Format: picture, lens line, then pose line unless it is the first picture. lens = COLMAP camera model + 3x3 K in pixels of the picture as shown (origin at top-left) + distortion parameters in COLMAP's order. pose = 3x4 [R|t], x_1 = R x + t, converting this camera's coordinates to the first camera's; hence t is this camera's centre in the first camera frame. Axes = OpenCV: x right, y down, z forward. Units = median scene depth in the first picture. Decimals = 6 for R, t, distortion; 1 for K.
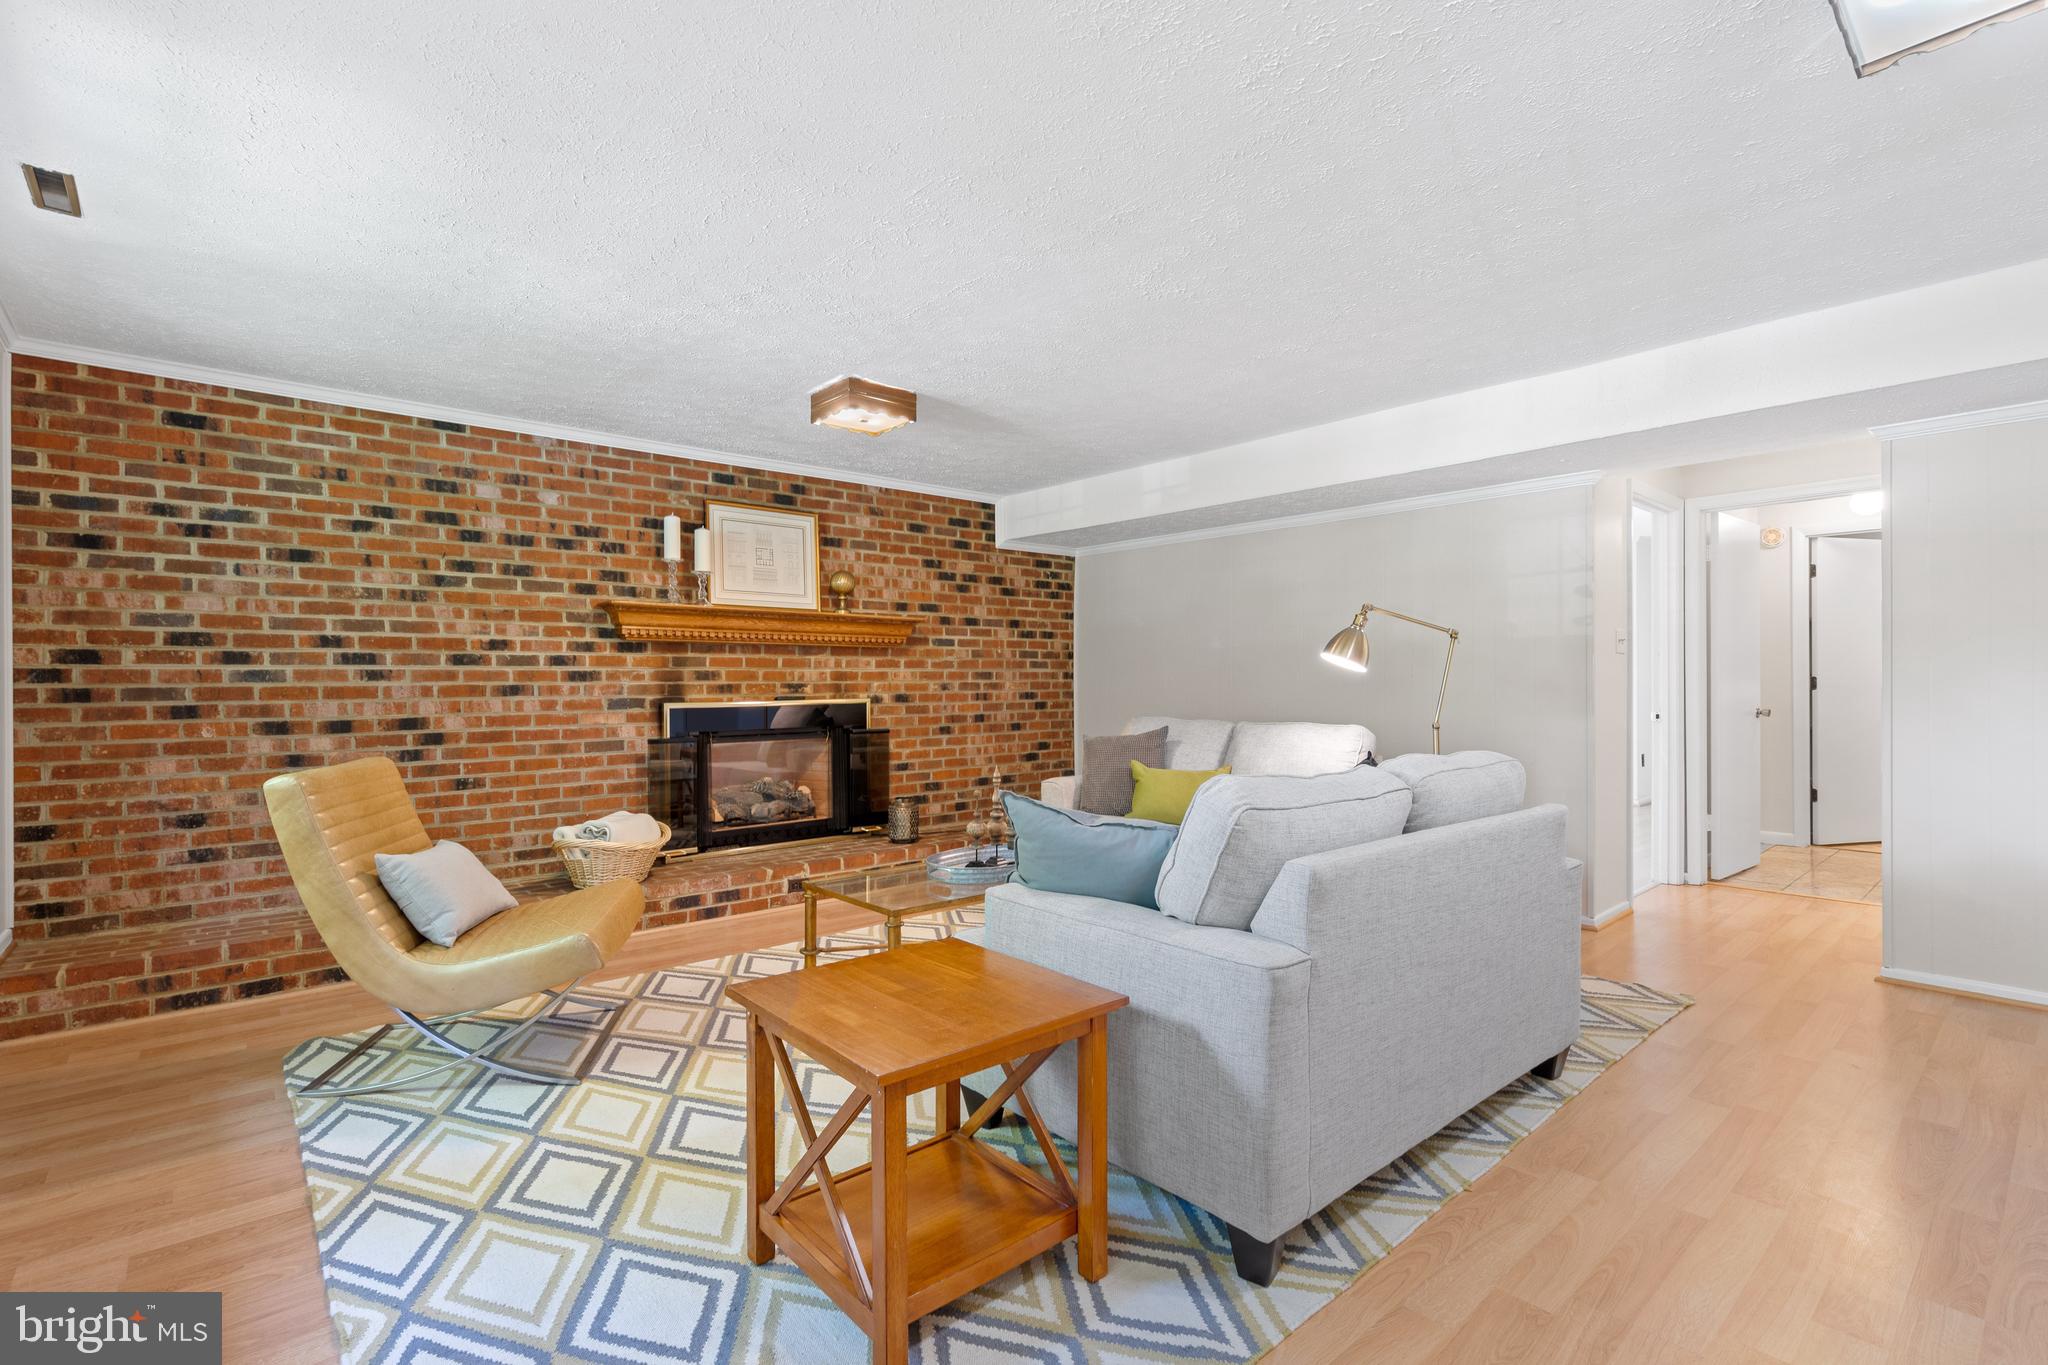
lens RADIAL K [[929.7, 0, 1018.8], [0, 929.7, 684.3], [0, 0, 1]] dist [0.004239, -0.001501]
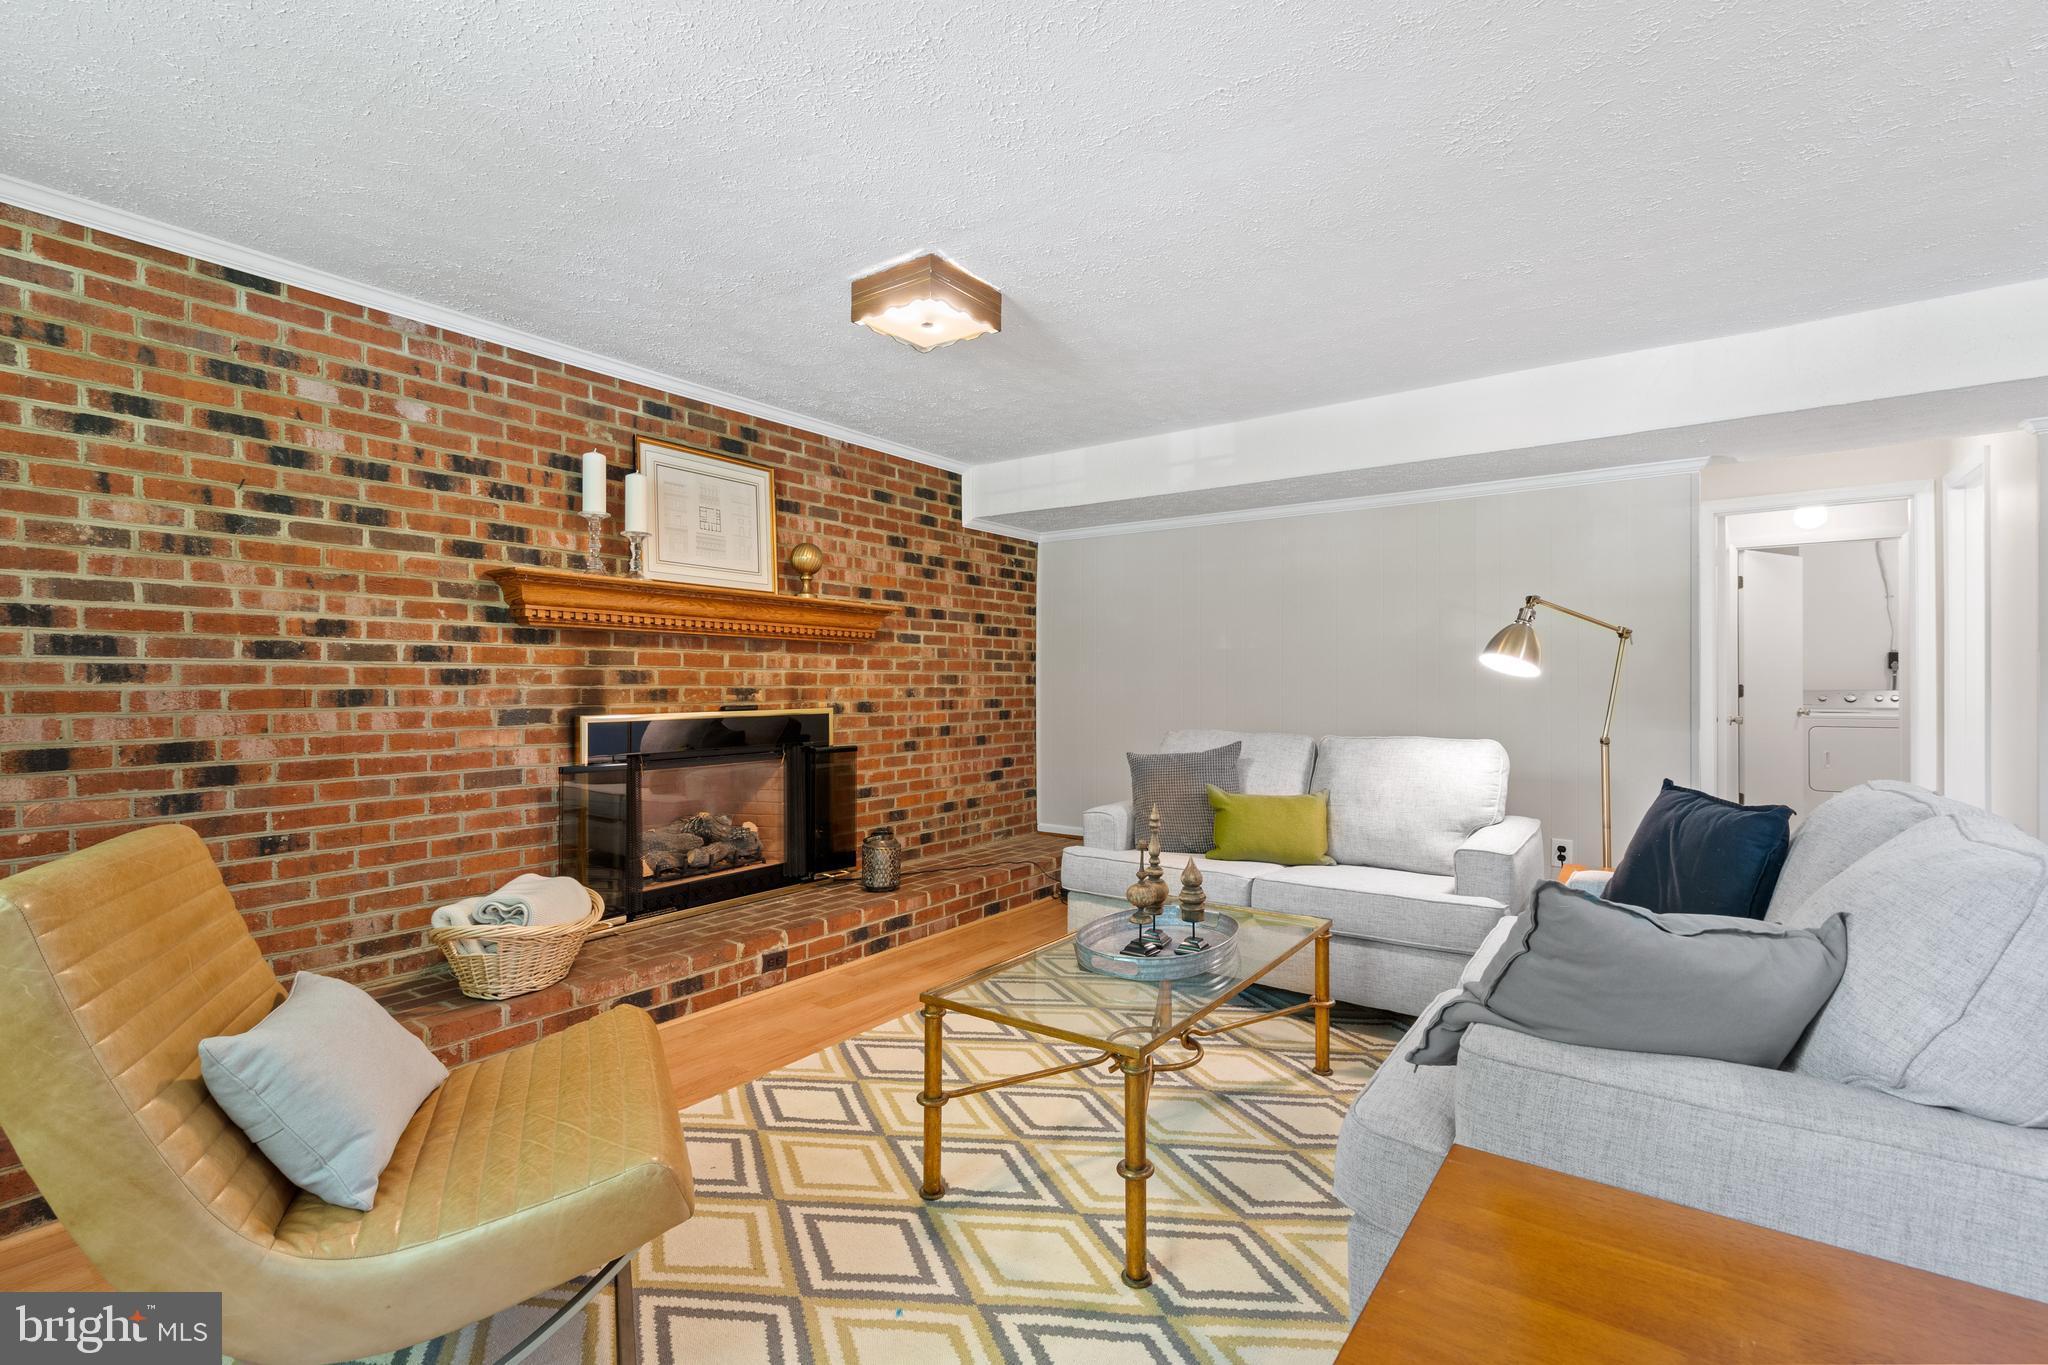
lens RADIAL K [[929.7, 0, 1028.0], [0, 929.7, 682.7], [0, 0, 1]] dist [0.004239, -0.001501]
pose [[0.975901, 0.004277, 0.218170, -0.211337], [-0.002726, 0.999969, -0.007410, -0.000541], [-0.218195, 0.006636, 0.975883, 0.241890]]
